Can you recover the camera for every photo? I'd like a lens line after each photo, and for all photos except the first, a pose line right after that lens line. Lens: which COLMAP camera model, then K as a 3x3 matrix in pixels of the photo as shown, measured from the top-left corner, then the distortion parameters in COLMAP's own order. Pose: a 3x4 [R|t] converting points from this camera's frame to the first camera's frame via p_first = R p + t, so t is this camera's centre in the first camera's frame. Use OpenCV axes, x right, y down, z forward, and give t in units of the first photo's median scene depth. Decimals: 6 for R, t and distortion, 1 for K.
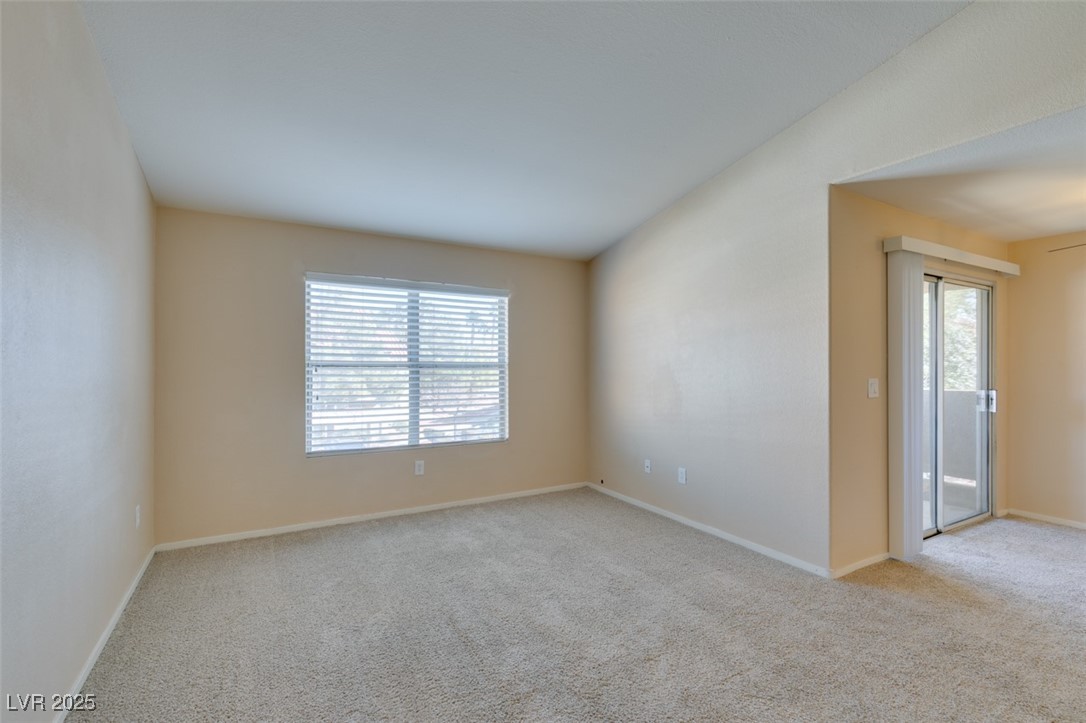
lens RADIAL K [[486.5, 0, 541.1], [0, 486.5, 362.2], [0, 0, 1]] dist [0.007736, -0.001771]
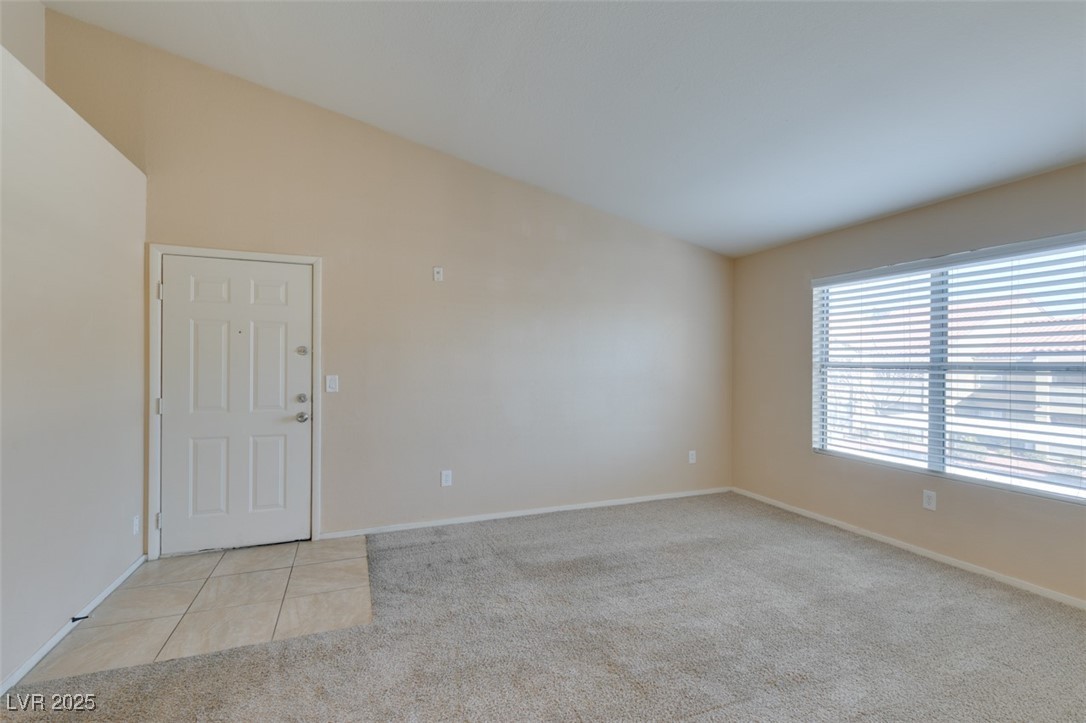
lens RADIAL K [[486.5, 0, 540.0], [0, 486.5, 365.2], [0, 0, 1]] dist [0.007736, -0.001771]
pose [[-0.154911, -0.001678, -0.987927, 0.624747], [-0.002778, 0.999995, -0.001262, 0.006529], [0.987925, 0.002549, -0.154915, 0.523476]]
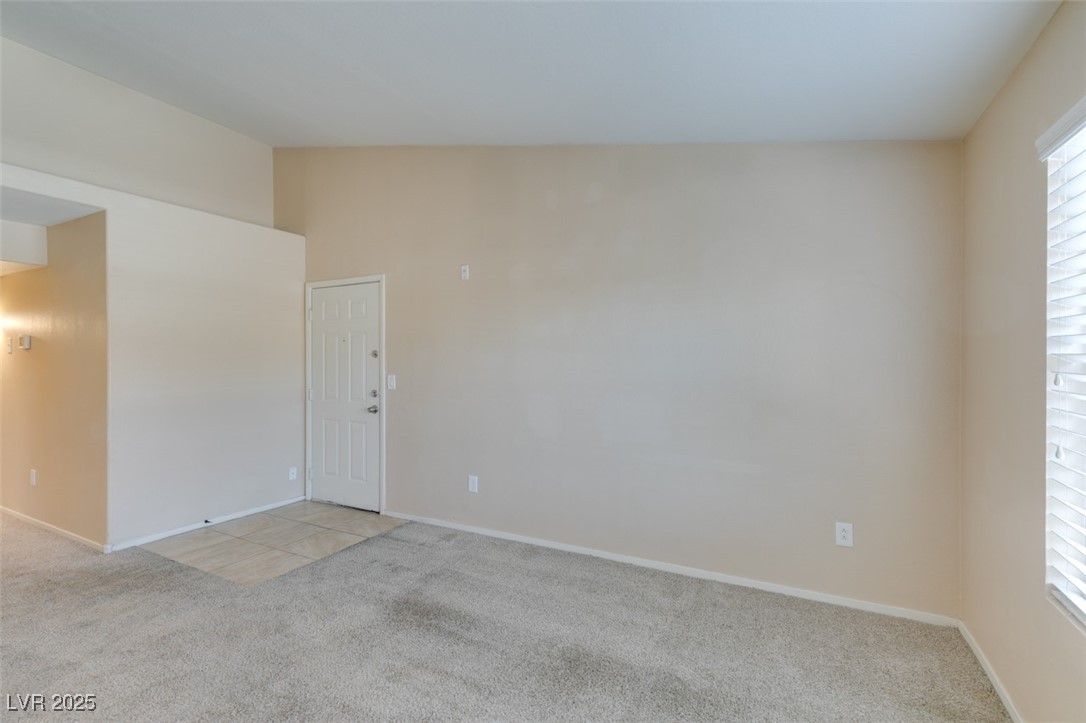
lens RADIAL K [[486.5, 0, 545.8], [0, 486.5, 365.1], [0, 0, 1]] dist [0.007736, -0.001771]
pose [[-0.851007, 0.000982, -0.525154, 0.090428], [0.000236, 0.999999, 0.001488, 0.002873], [0.525155, 0.001142, -0.851006, 1.029196]]
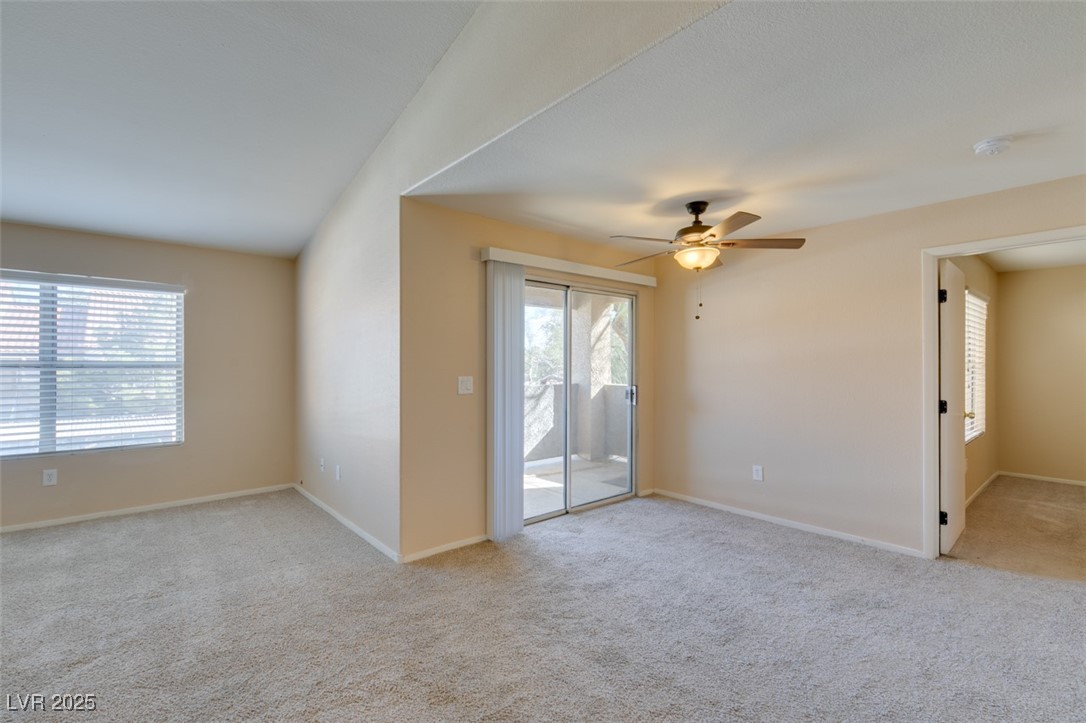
lens RADIAL K [[486.5, 0, 541.6], [0, 486.5, 361.7], [0, 0, 1]] dist [0.007736, -0.001771]
pose [[0.981633, -0.000421, 0.190776, 0.492442], [0.000472, 1.000000, -0.000225, 0.000621], [-0.190776, 0.000311, 0.981634, -0.078823]]
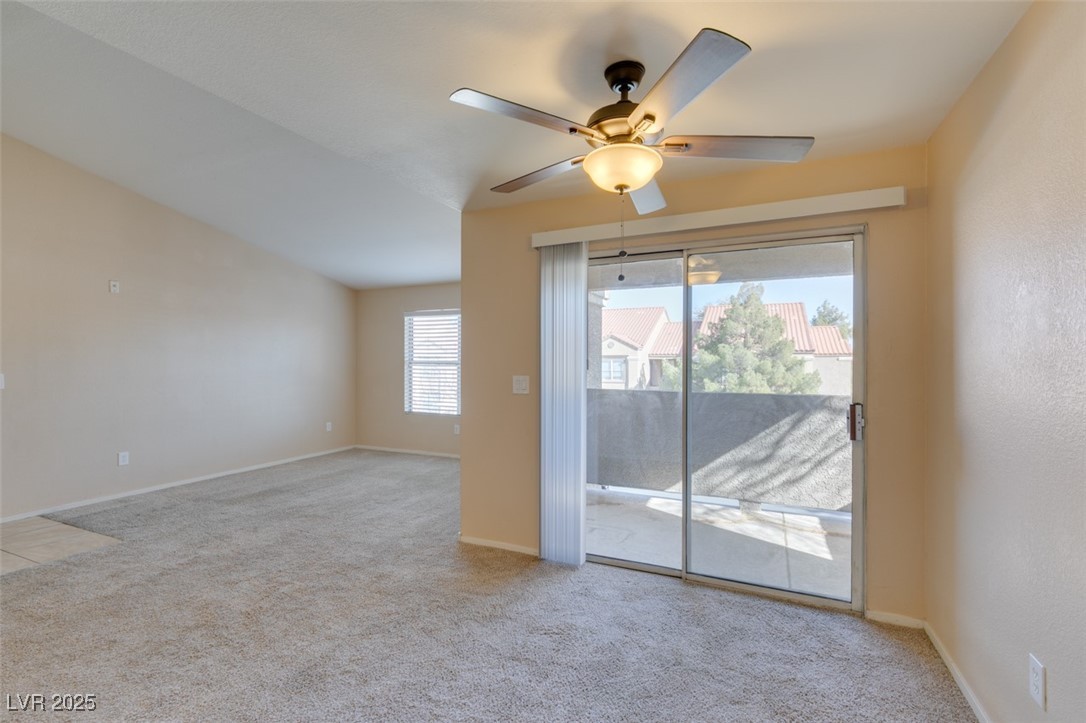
lens RADIAL K [[486.5, 0, 544.1], [0, 486.5, 362.4], [0, 0, 1]] dist [0.007736, -0.001771]
pose [[0.580170, -0.000845, -0.814495, 1.195783], [0.001542, 0.999999, 0.000060, 0.004006], [0.814494, -0.001291, 0.580171, 0.339149]]
